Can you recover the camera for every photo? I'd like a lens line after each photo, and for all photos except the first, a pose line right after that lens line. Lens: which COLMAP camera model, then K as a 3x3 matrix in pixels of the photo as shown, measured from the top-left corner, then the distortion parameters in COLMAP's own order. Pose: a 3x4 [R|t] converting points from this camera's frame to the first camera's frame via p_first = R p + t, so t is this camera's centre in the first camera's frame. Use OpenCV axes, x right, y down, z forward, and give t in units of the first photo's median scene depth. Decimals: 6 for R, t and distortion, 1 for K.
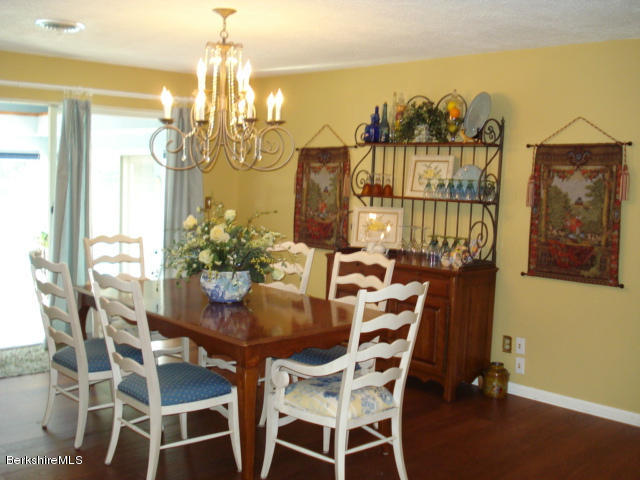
lens RADIAL K [[732.8, 0, 320.0], [0, 732.8, 240.0], [0, 0, 1]] dist [-0.106223, 0.000429]
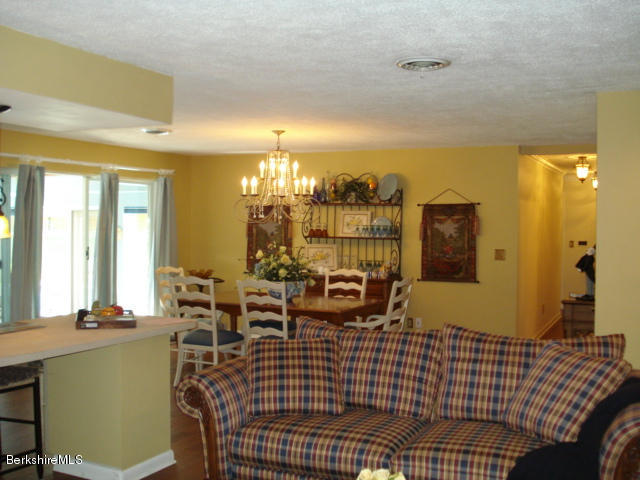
lens RADIAL K [[732.8, 0, 320.0], [0, 732.8, 240.0], [0, 0, 1]] dist [-0.106223, 0.000429]
pose [[0.937568, -0.026389, 0.346800, -0.529170], [0.047115, 0.997563, -0.051468, 0.030928], [-0.344596, 0.064594, 0.936526, -0.531561]]
